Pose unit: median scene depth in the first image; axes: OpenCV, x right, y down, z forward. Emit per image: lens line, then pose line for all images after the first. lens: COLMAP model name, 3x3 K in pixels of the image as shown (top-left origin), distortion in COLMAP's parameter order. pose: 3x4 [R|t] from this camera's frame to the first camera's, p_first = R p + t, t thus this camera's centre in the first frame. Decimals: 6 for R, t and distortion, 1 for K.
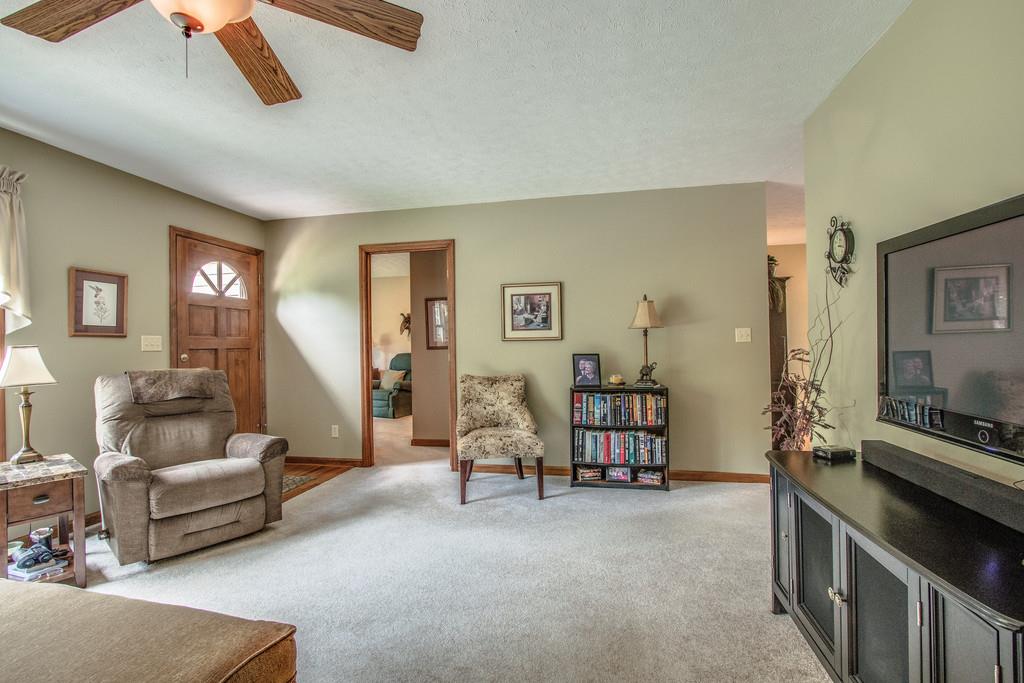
lens RADIAL K [[475.7, 0, 504.7], [0, 475.7, 342.5], [0, 0, 1]] dist [-0.014939, 0.000033]
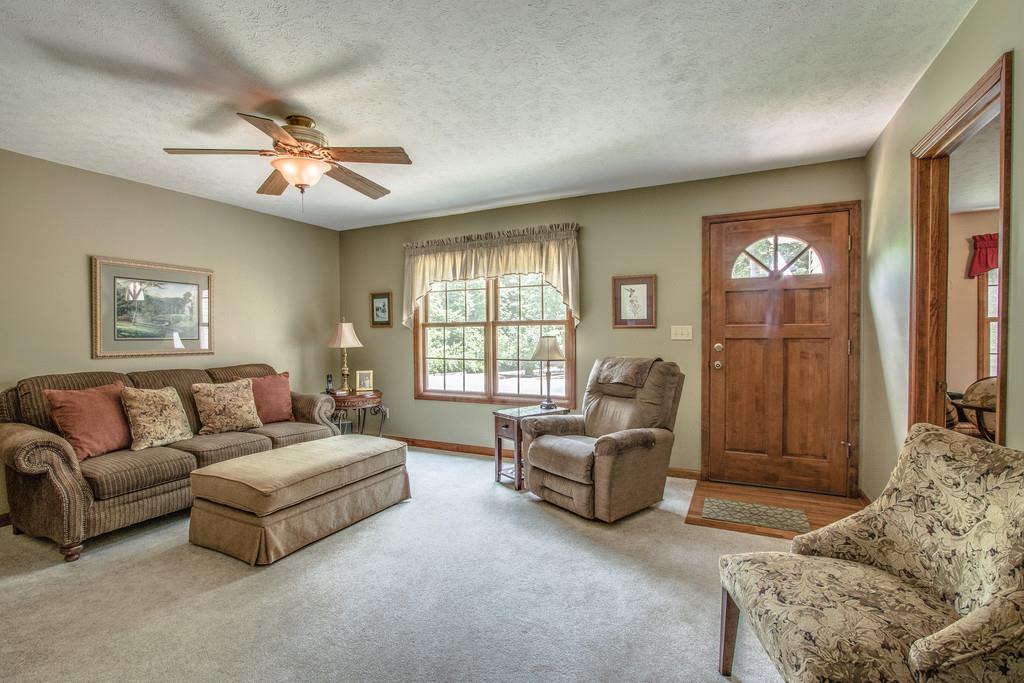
lens RADIAL K [[475.7, 0, 504.7], [0, 475.7, 342.5], [0, 0, 1]] dist [-0.014939, 0.000033]
pose [[-0.252280, 0.038056, -0.966906, 0.385704], [0.017581, 0.999242, 0.034741, -0.019475], [0.967495, -0.008234, -0.252758, 0.818954]]
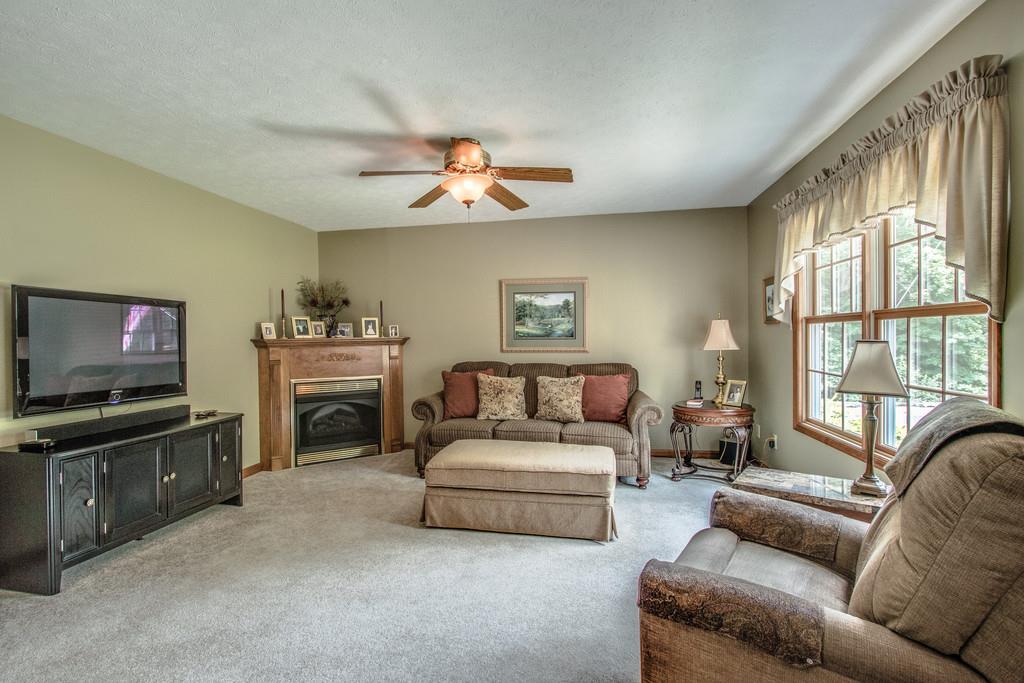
lens RADIAL K [[475.7, 0, 504.7], [0, 475.7, 342.5], [0, 0, 1]] dist [-0.014939, 0.000033]
pose [[-0.999447, 0.029644, -0.015049, -0.278453], [0.029514, 0.999526, 0.008761, -0.008718], [0.015301, 0.008312, -0.999848, 1.132034]]
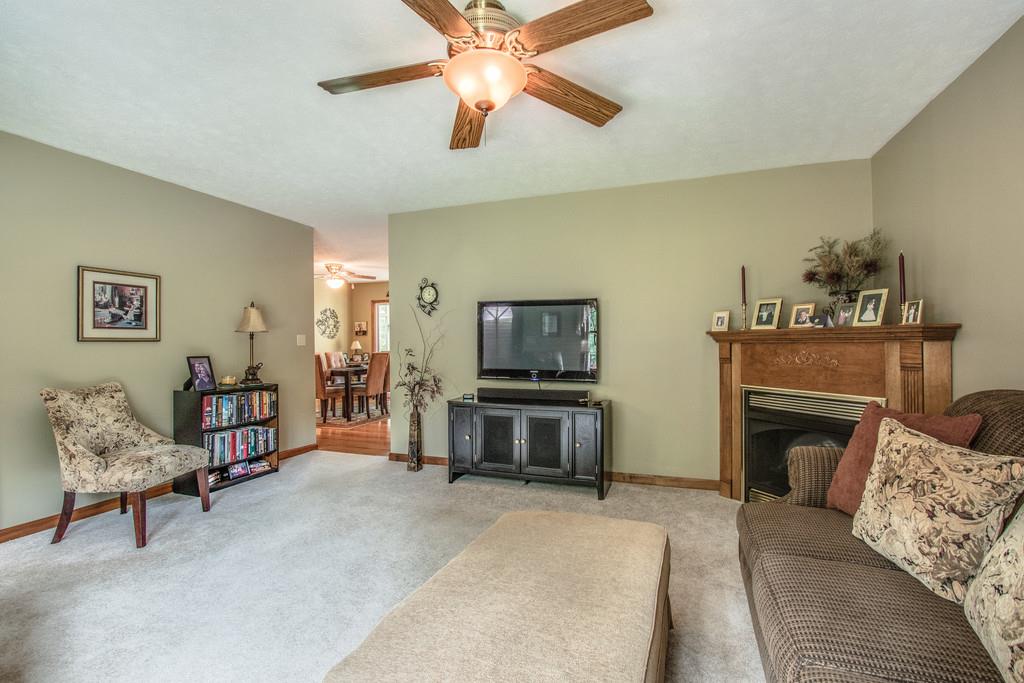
lens RADIAL K [[475.7, 0, 504.7], [0, 475.7, 342.5], [0, 0, 1]] dist [-0.014939, 0.000033]
pose [[0.147774, 0.015840, 0.988894, -0.705180], [0.001442, 0.999867, -0.016231, 0.012578], [-0.989020, 0.003824, 0.147732, 0.257282]]
